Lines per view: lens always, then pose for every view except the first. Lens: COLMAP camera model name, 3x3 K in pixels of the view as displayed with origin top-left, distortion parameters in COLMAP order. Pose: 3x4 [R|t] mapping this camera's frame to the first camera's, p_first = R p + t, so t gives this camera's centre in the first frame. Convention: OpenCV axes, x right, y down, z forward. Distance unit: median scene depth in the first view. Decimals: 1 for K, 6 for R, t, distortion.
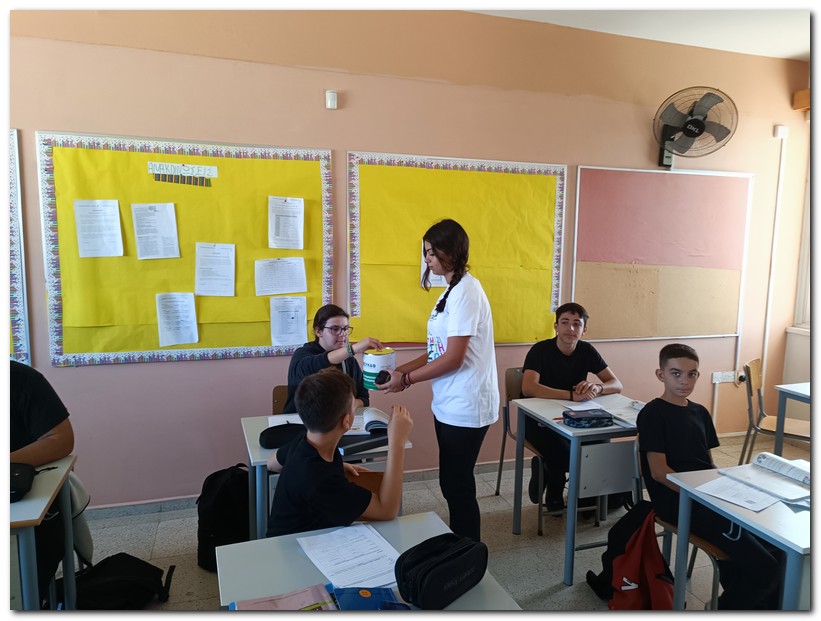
lens RADIAL K [[590.8, 0, 410.5], [0, 590.8, 310.5], [0, 0, 1]] dist [0.043924, -0.049237]
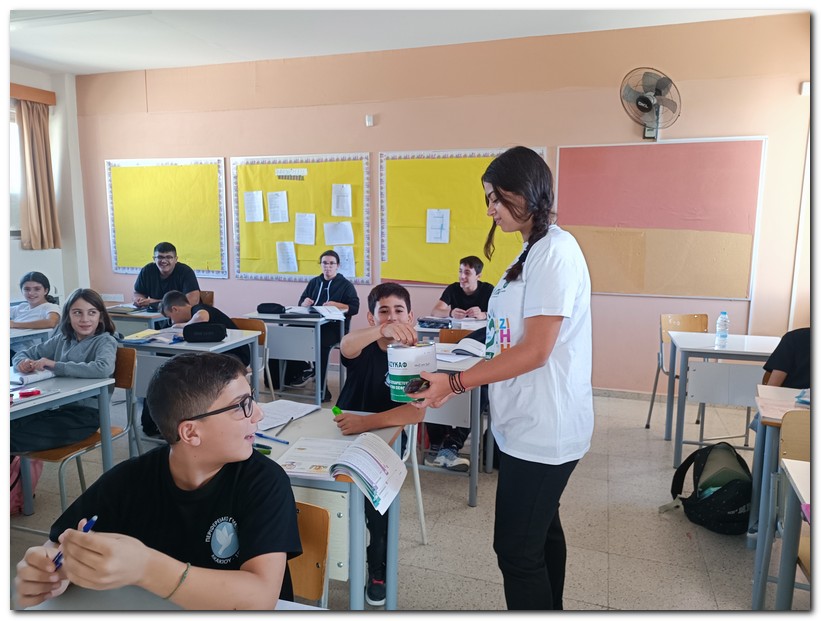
lens RADIAL K [[576.6, 0, 410.5], [0, 576.6, 310.5], [0, 0, 1]] dist [0.036623, -0.043496]
pose [[0.800831, 0.073894, -0.594314, 0.924072], [-0.068802, 0.997140, 0.031270, 0.093271], [0.594925, 0.015848, 0.803625, -0.162873]]
